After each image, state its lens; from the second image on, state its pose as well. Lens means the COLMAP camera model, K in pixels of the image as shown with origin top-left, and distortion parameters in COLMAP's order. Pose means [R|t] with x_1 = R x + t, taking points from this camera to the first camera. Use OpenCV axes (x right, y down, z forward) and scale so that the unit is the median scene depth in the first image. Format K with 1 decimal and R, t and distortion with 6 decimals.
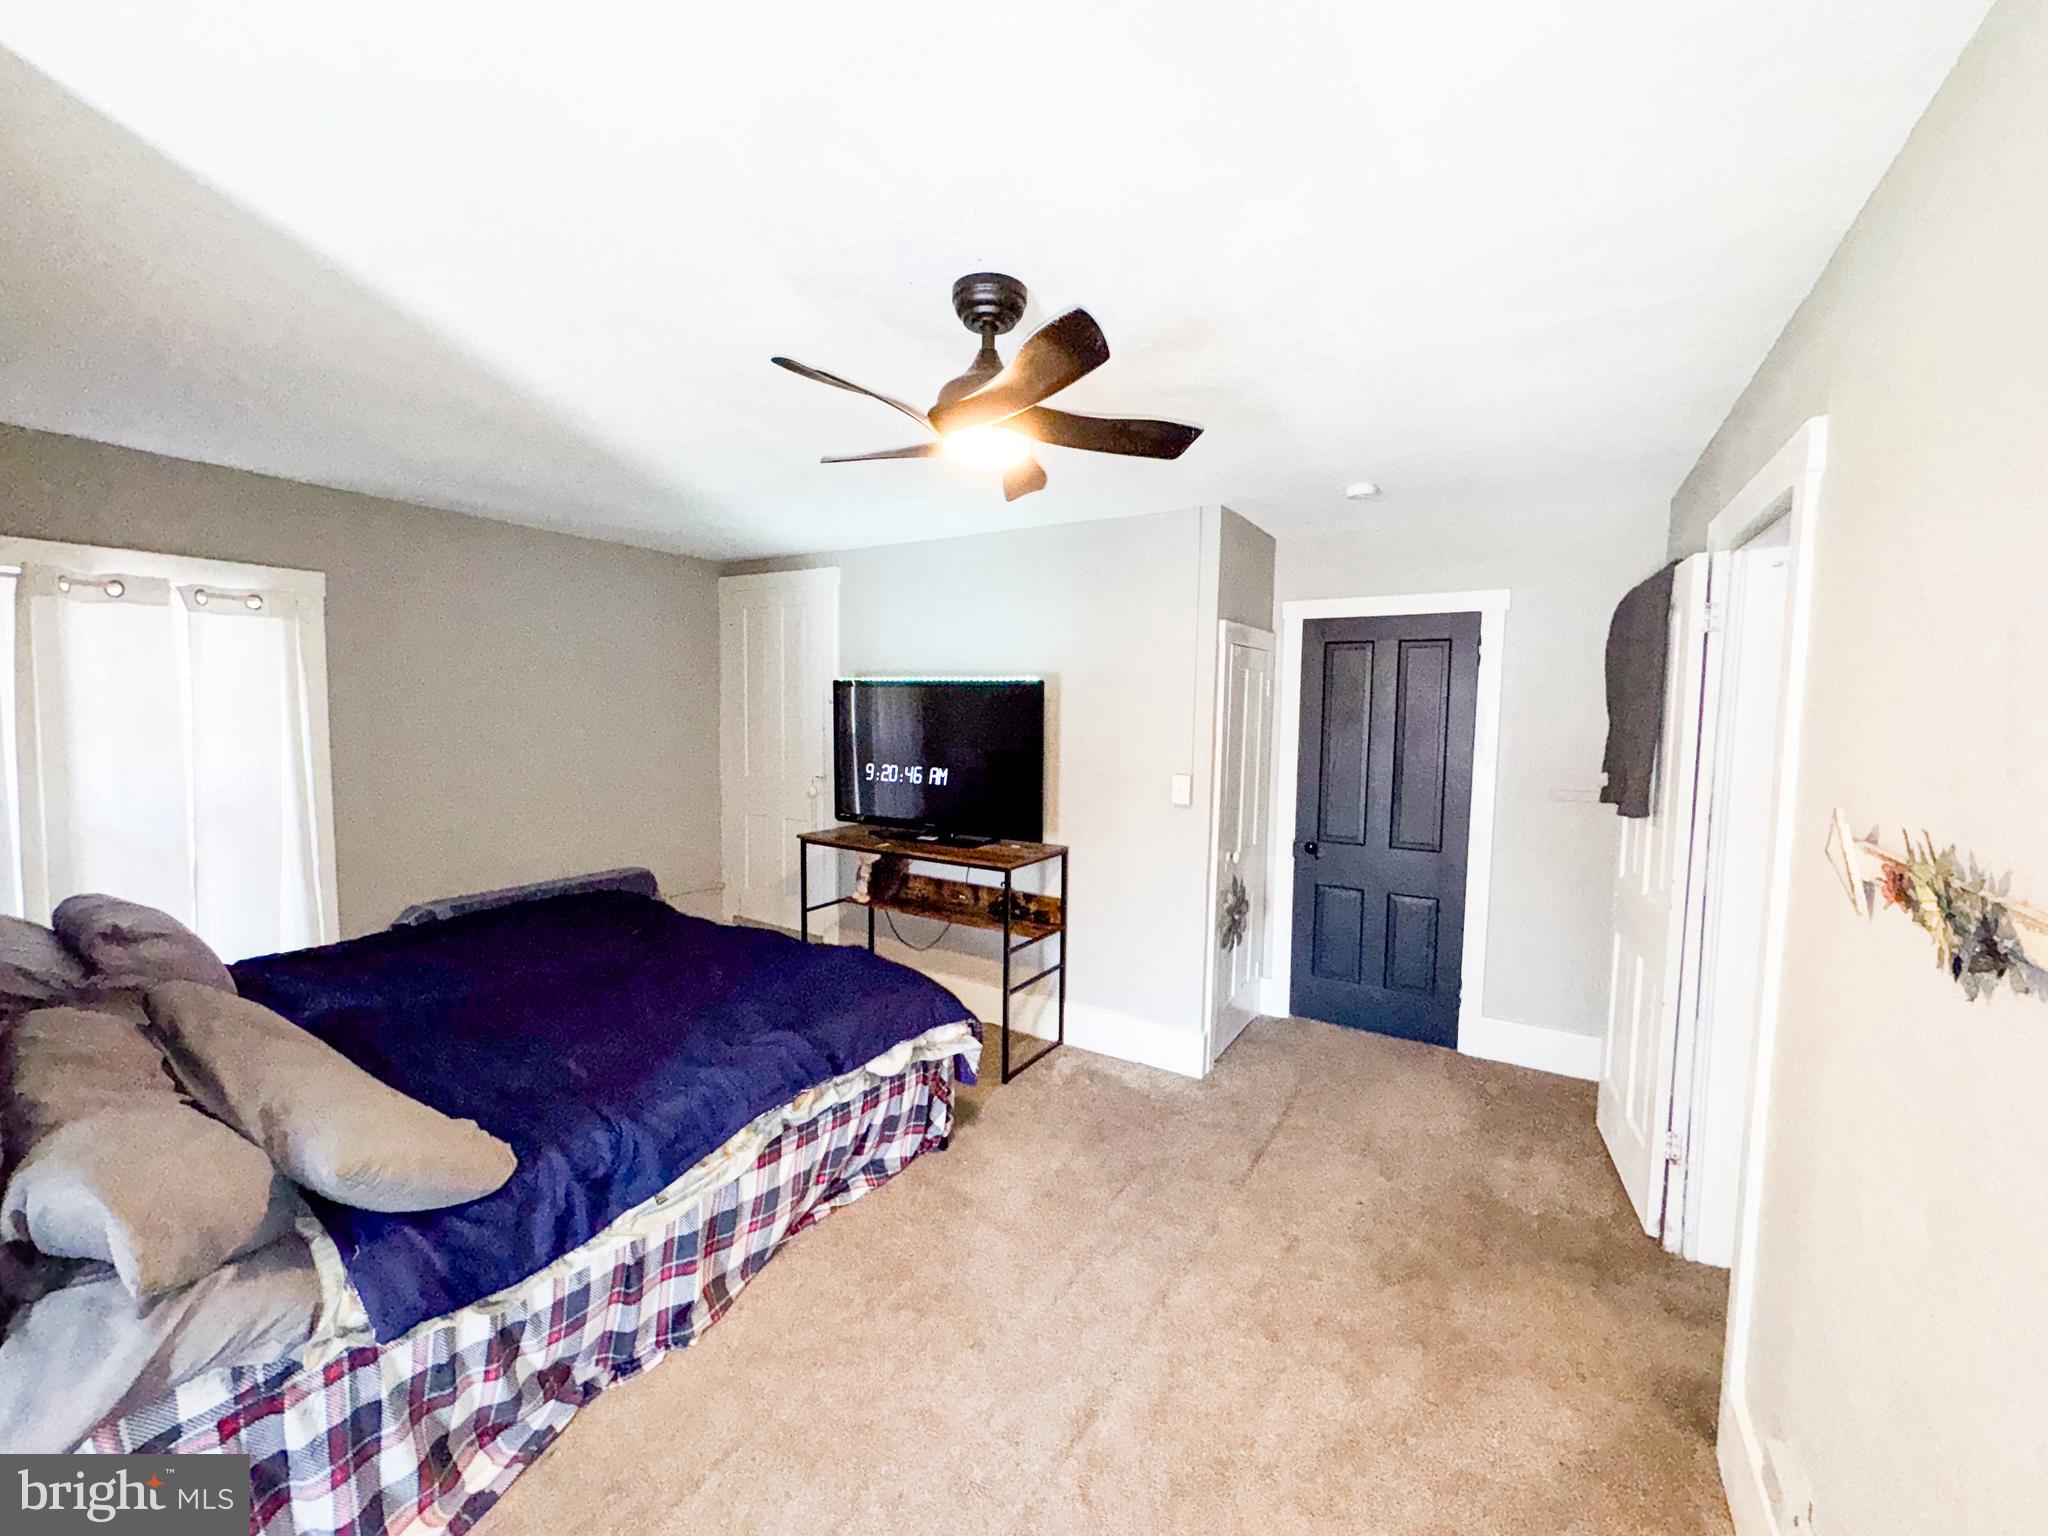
lens RADIAL K [[818.2, 0, 1029.3], [0, 818.2, 767.8], [0, 0, 1]] dist [-0.005965, 0.000269]
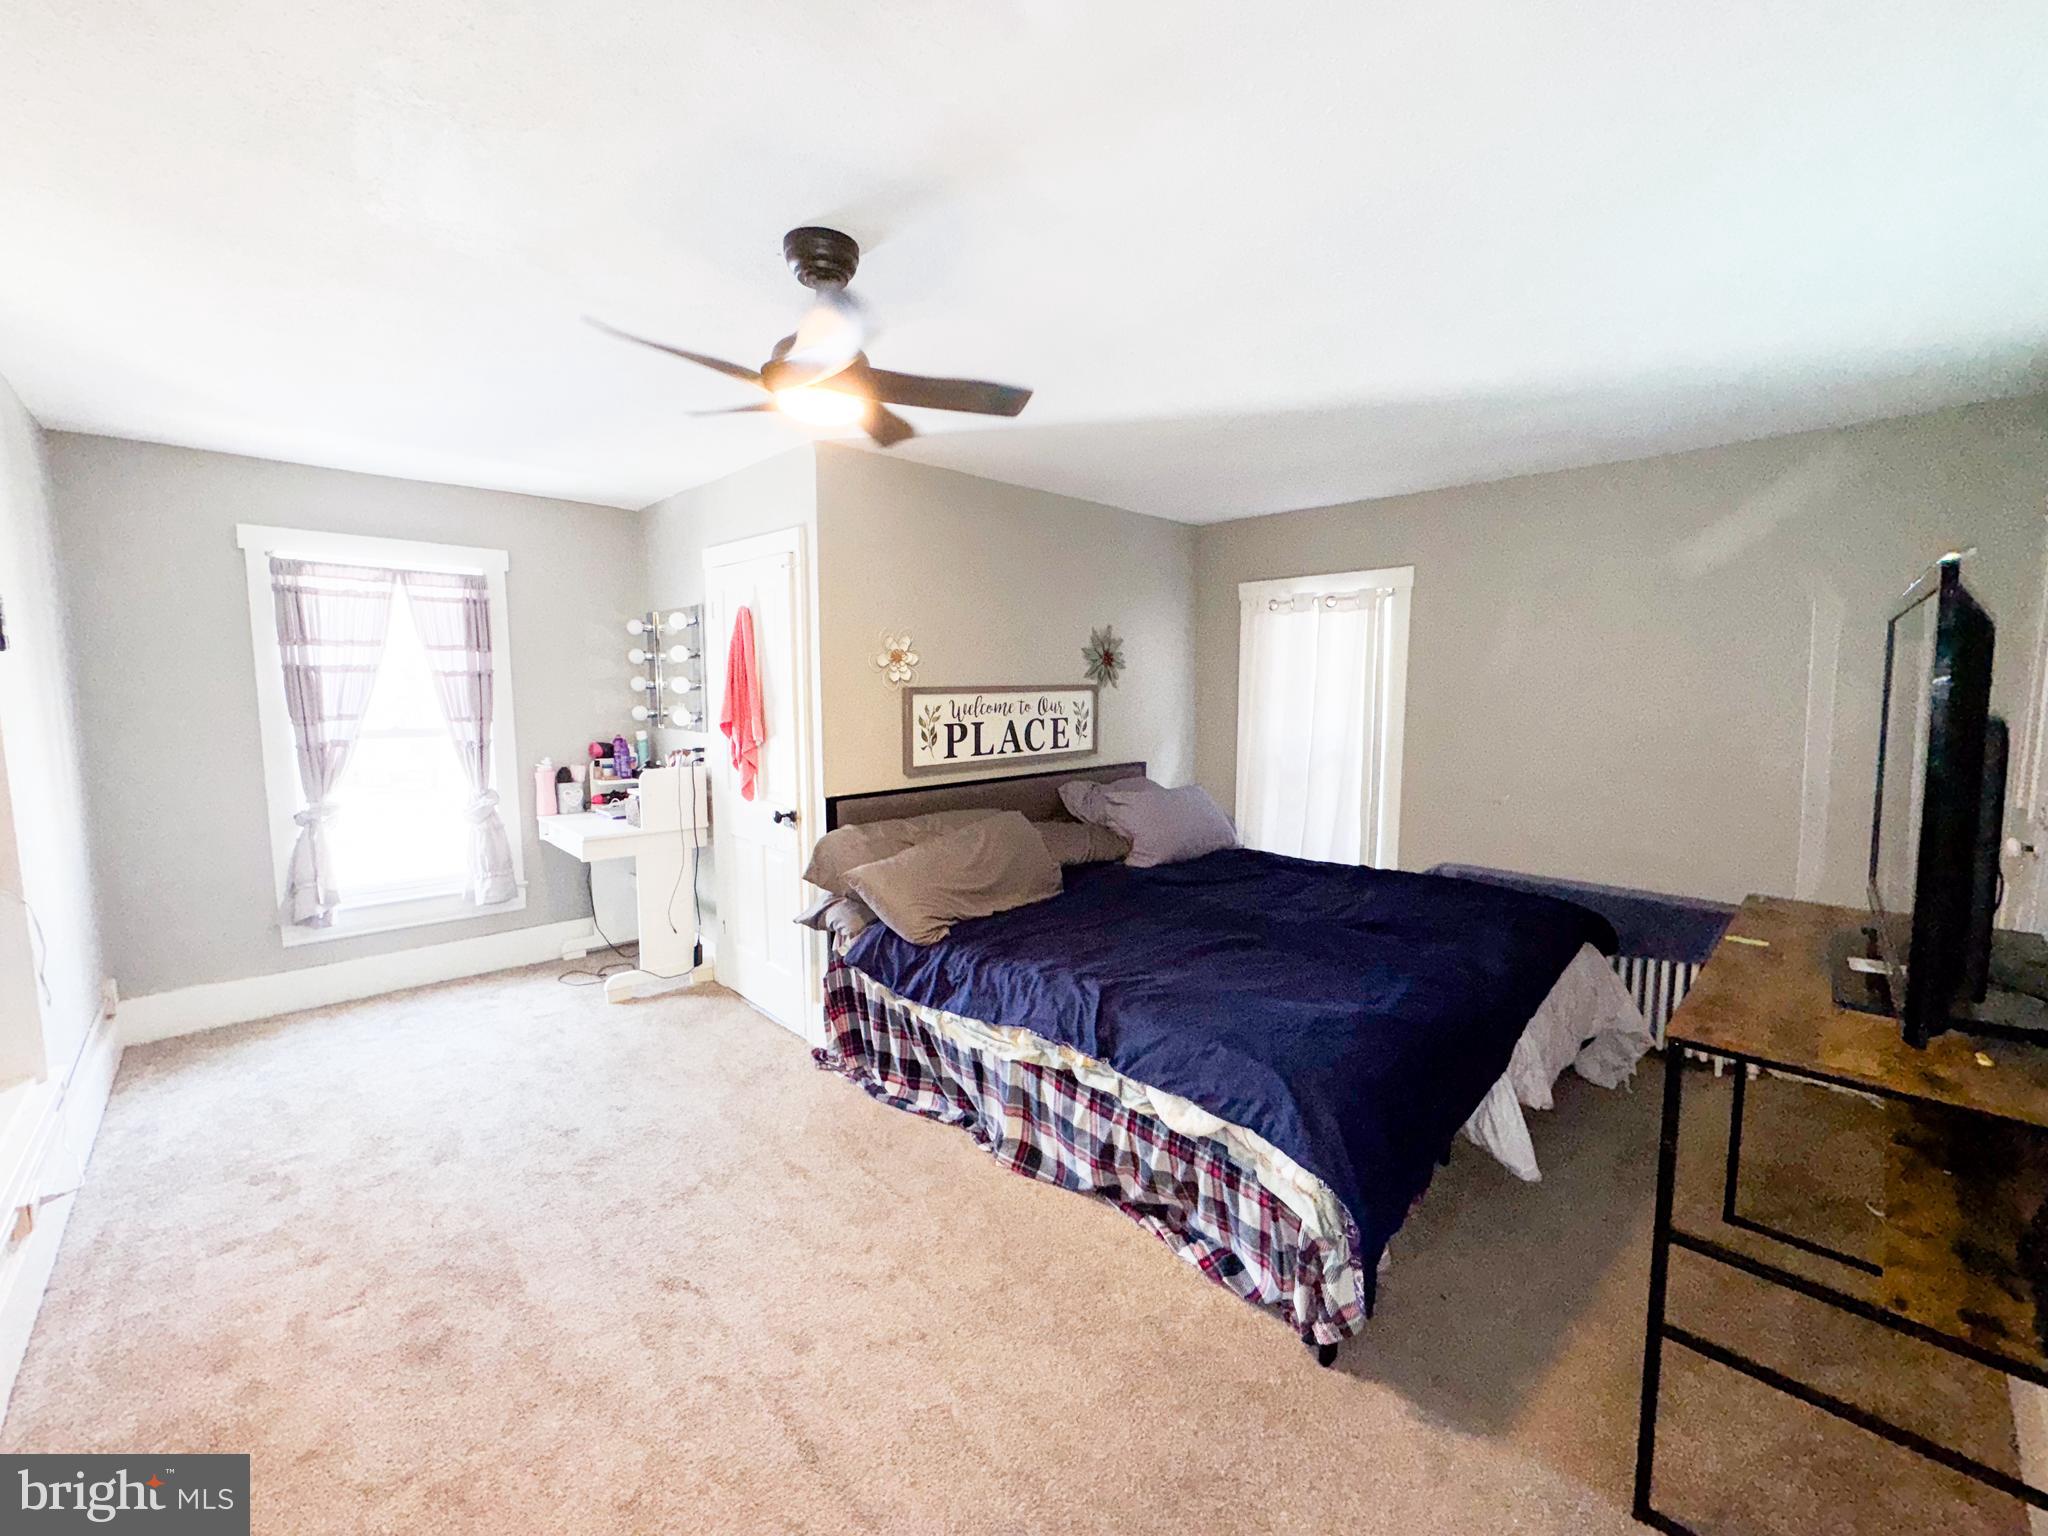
lens RADIAL K [[818.2, 0, 1030.2], [0, 818.2, 756.8], [0, 0, 1]] dist [-0.005965, 0.000269]
pose [[-0.249743, 0.076573, -0.965280, 0.639859], [-0.075927, 0.992250, 0.098357, -0.051767], [0.965331, 0.097855, -0.241994, 1.079429]]
